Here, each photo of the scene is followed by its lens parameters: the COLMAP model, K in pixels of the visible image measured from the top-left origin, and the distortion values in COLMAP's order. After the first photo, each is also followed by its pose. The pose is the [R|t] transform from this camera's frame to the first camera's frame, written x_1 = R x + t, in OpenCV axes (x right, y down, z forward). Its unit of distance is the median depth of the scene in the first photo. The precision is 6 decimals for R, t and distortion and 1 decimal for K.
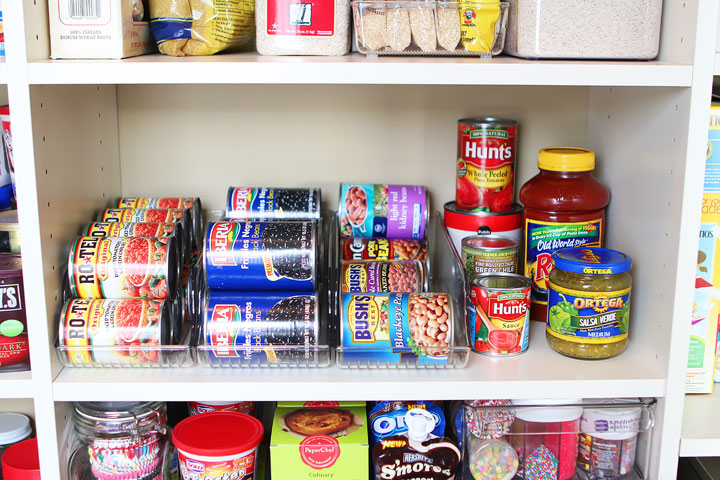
lens RADIAL K [[980.4, 0, 360.0], [0, 980.4, 240.0], [0, 0, 1]] dist [-0.095073, 0.065411]
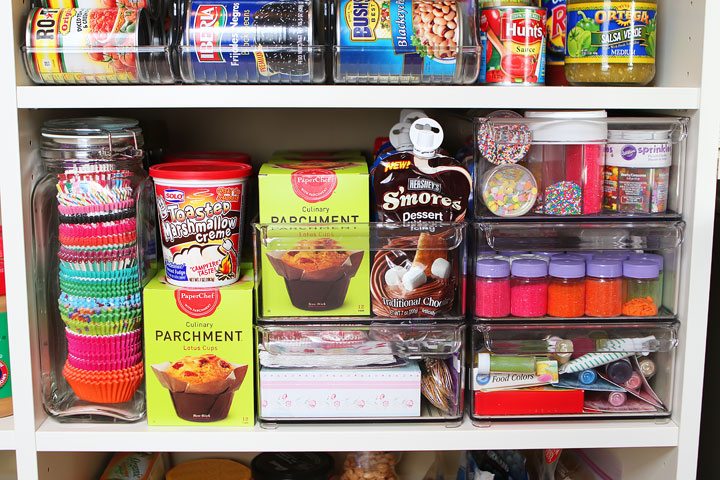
lens RADIAL K [[1019.4, 0, 360.4], [0, 1019.4, 264.6], [0, 0, 1]] dist [-0.093964, 0.093660]
pose [[0.999994, -0.002836, -0.001835, 0.002573], [0.002713, 0.997966, -0.063688, 0.367907], [0.002012, 0.063682, 0.997968, 0.079586]]
